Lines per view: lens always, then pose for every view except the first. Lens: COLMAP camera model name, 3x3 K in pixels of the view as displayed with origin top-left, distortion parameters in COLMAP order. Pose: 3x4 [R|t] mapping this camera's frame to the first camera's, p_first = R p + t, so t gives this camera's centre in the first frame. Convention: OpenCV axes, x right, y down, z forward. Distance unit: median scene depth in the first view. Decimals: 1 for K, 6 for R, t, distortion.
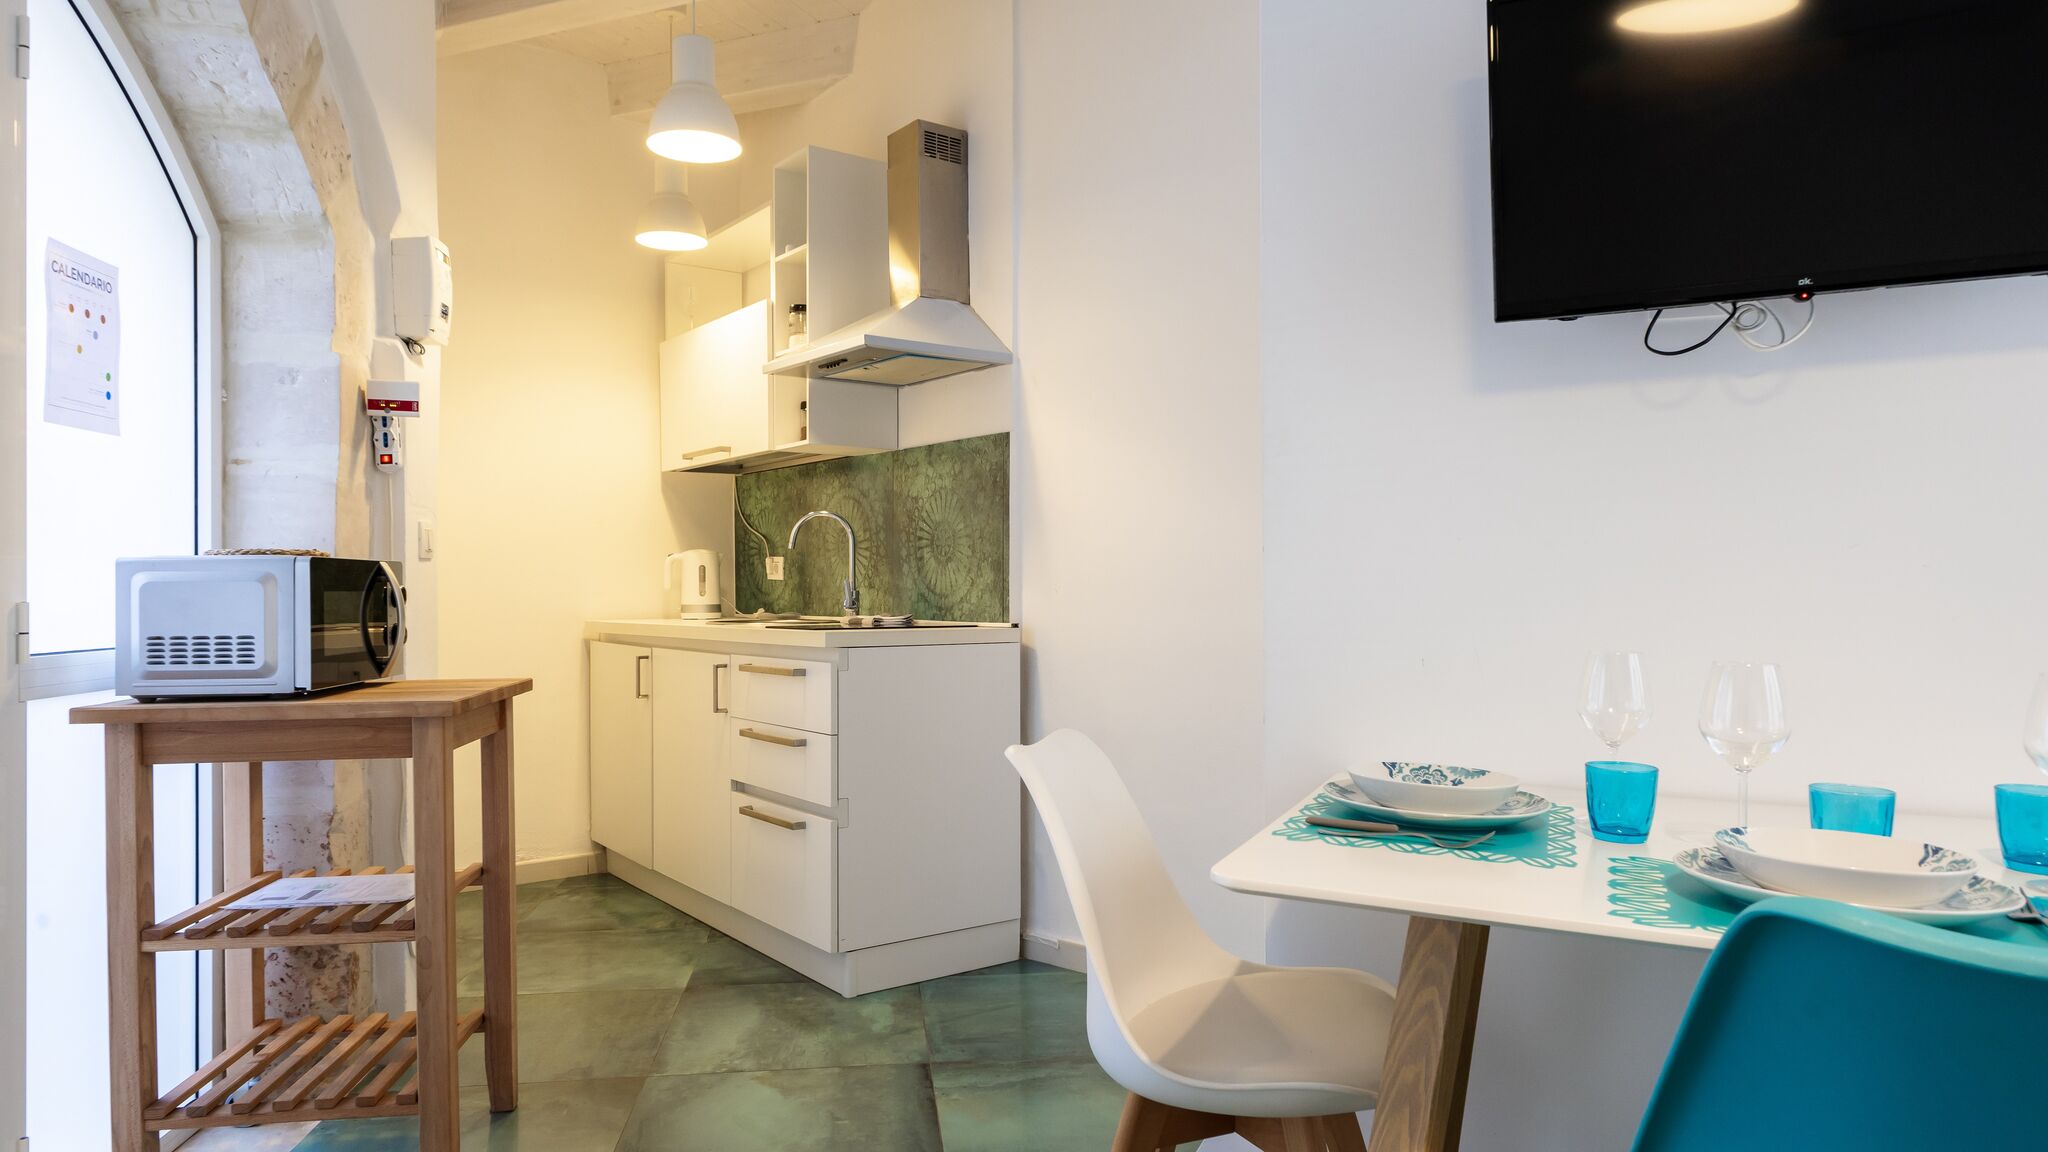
lens RADIAL K [[1373.4, 0, 1024.0], [0, 1373.4, 576.0], [0, 0, 1]] dist [0.002536, -0.001310]
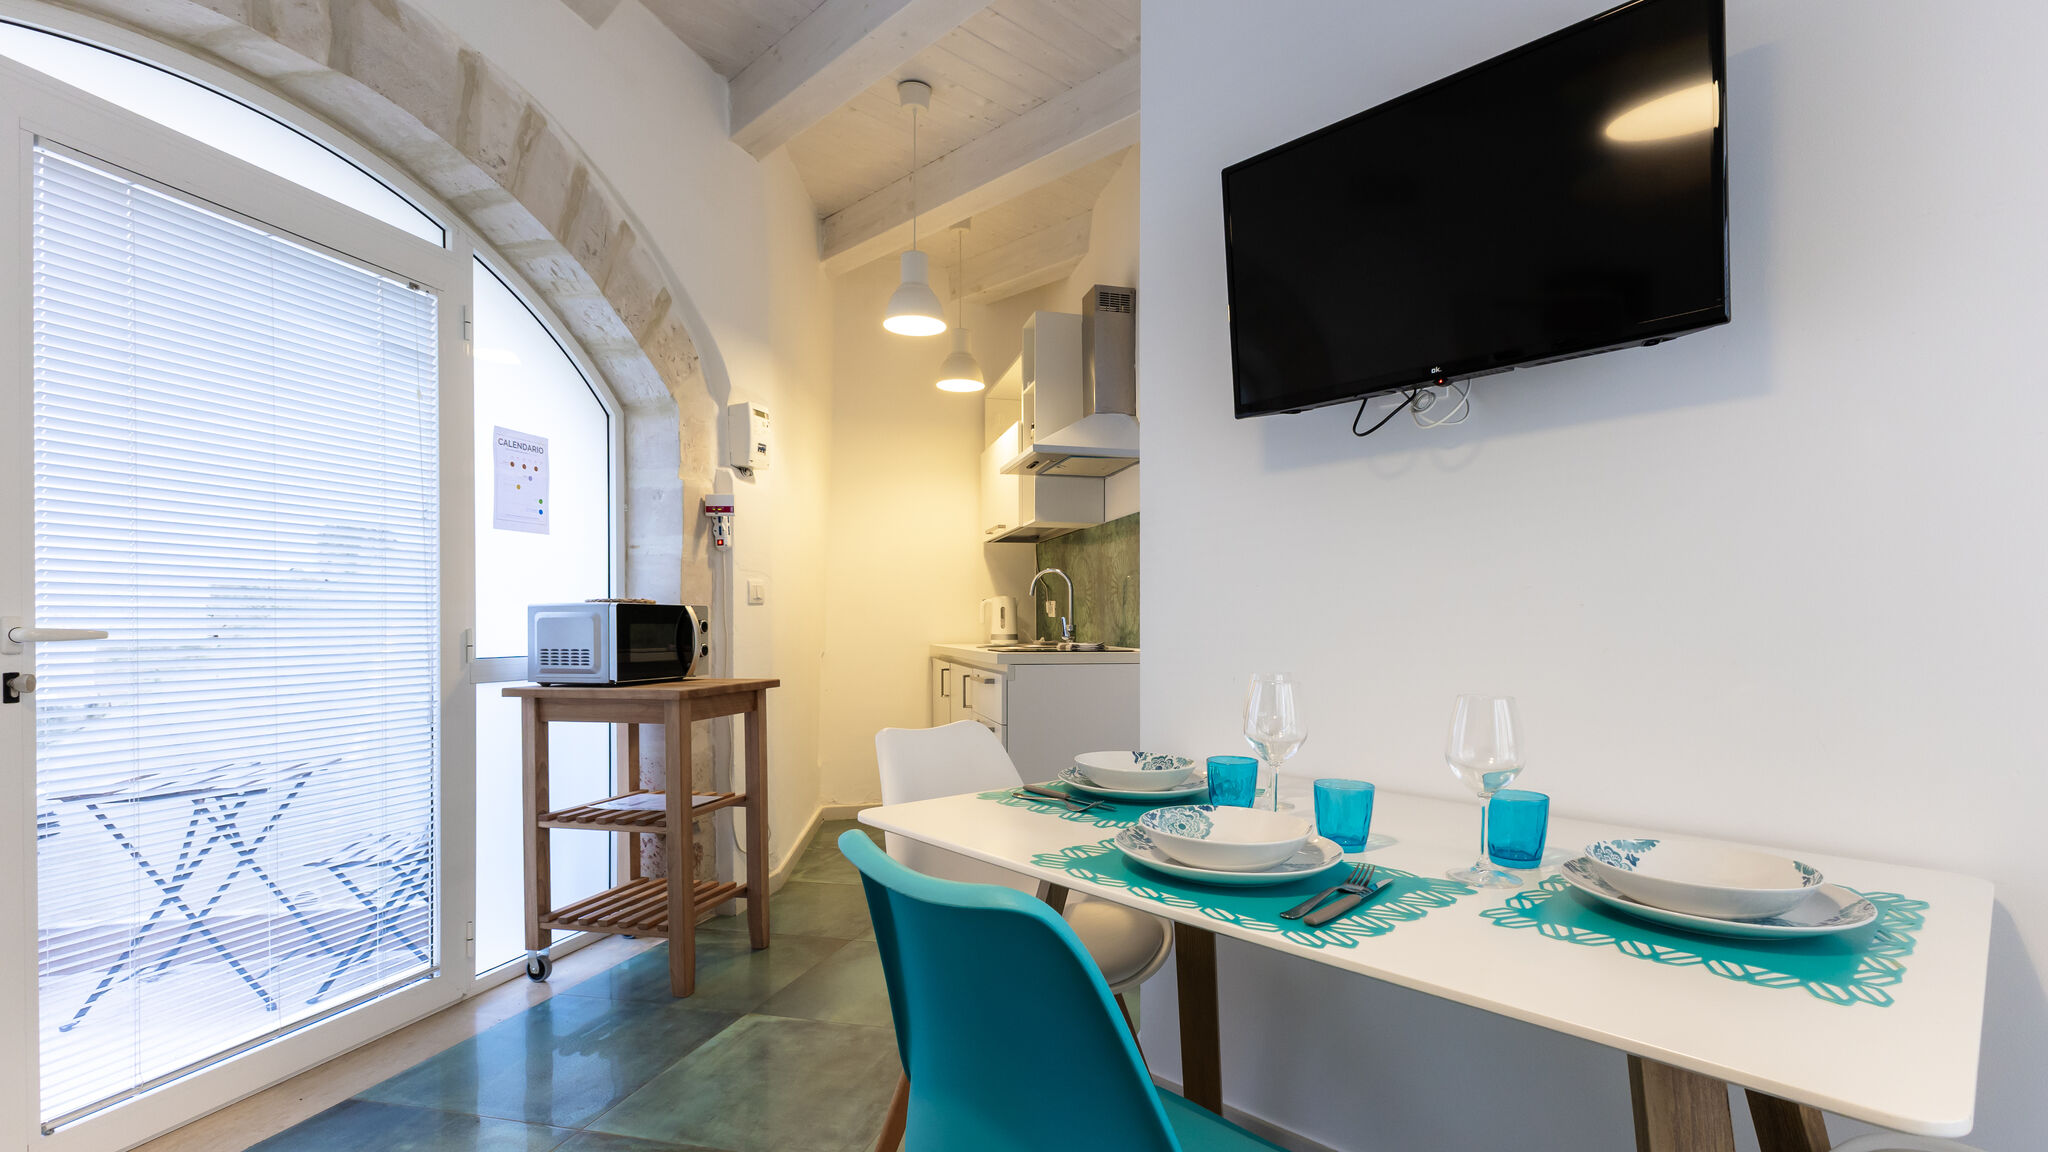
lens RADIAL K [[1030.5, 0, 1031.6], [0, 1030.5, 629.1], [0, 0, 1]] dist [0.000770, 0.000115]
pose [[0.924144, 0.004876, -0.382014, 0.366092], [0.000524, 0.999901, 0.014031, 0.000300], [0.382045, -0.013167, 0.924050, 0.015461]]
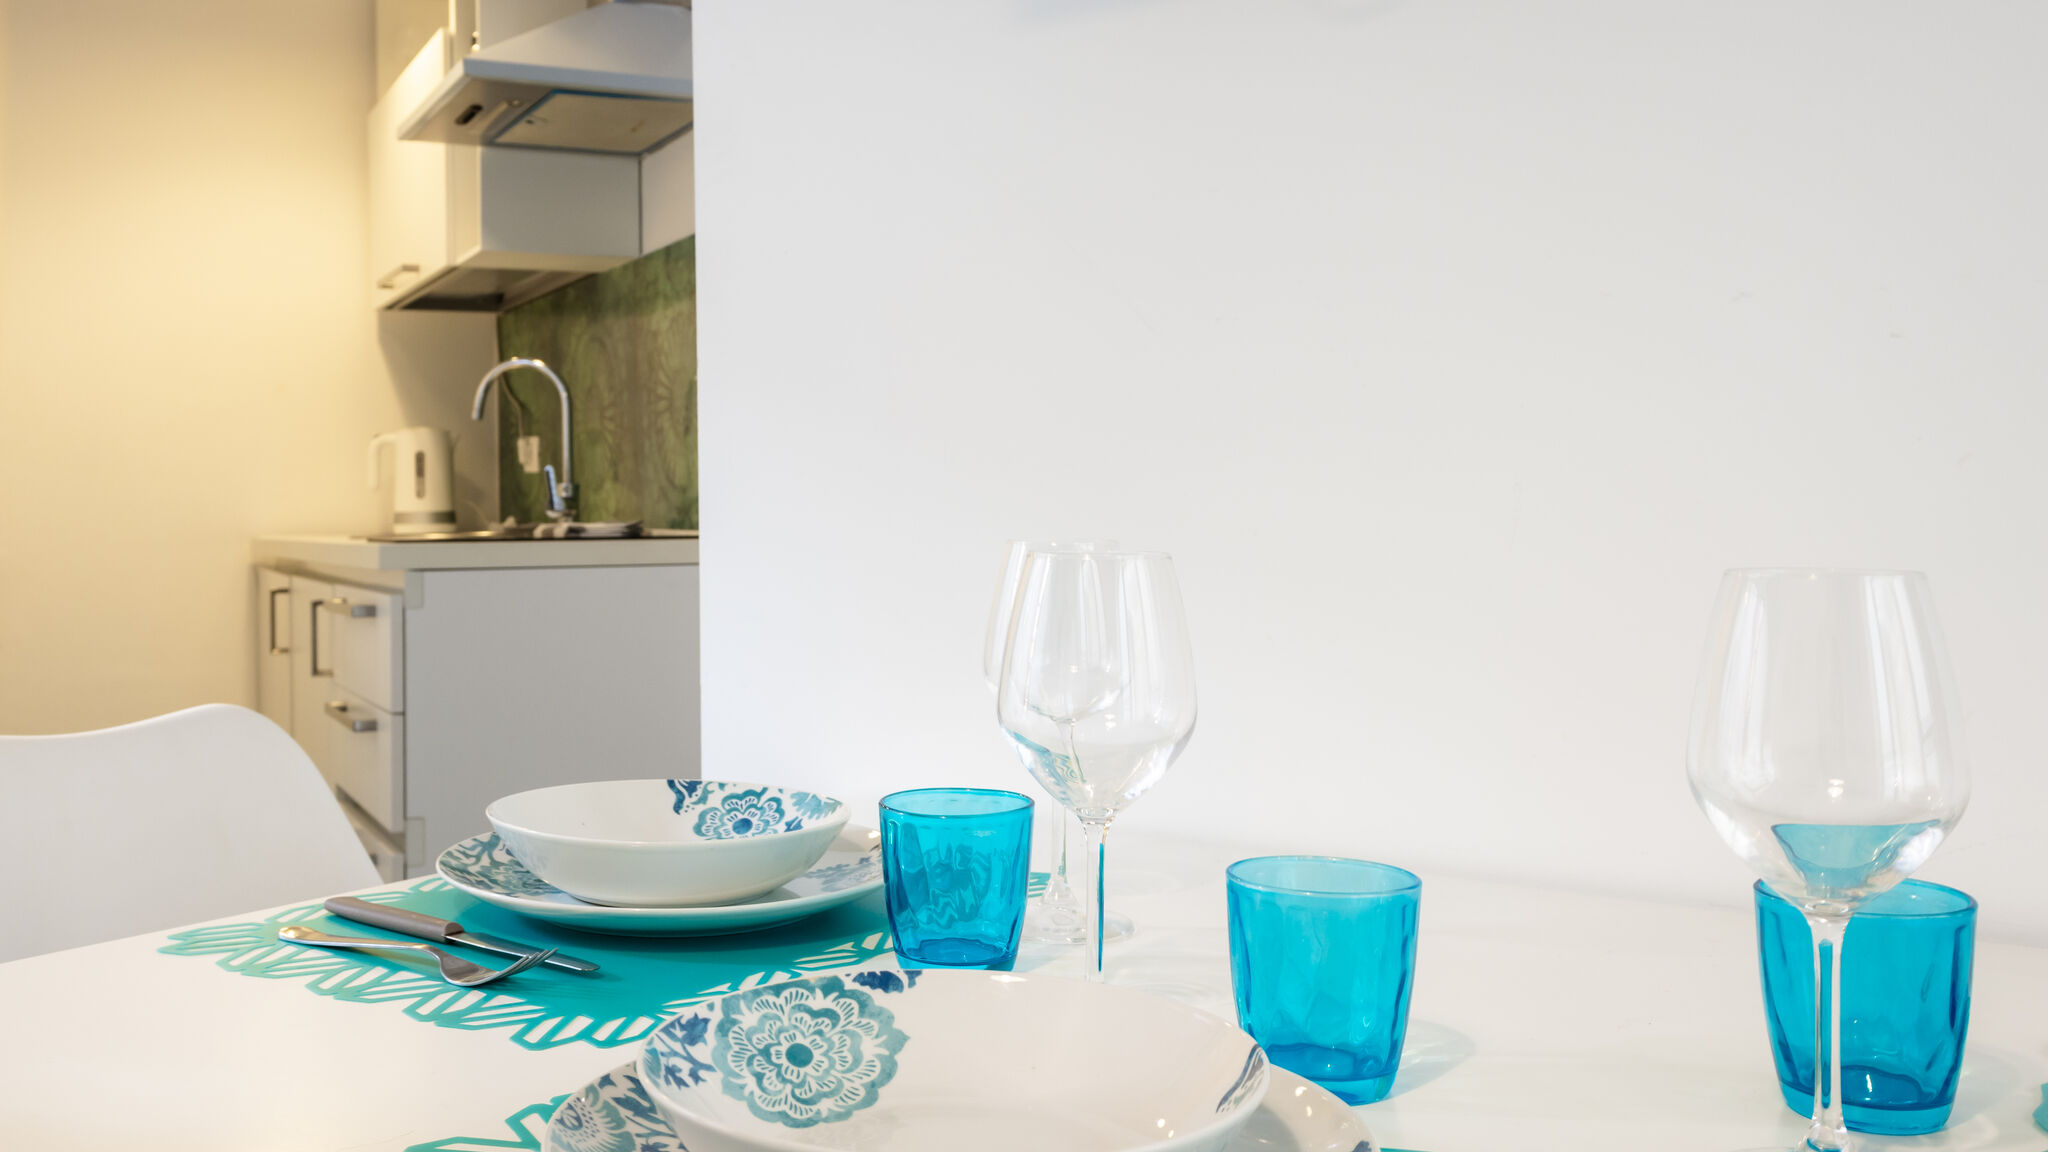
lens RADIAL K [[1930.3, 0, 1024.0], [0, 1930.3, 576.0], [0, 0, 1]] dist [-0.001310, -0.001991]
pose [[0.989791, -0.001419, -0.142516, 0.314354], [0.007690, 0.999026, 0.043457, 0.024249], [0.142316, -0.044109, 0.988838, 0.237057]]
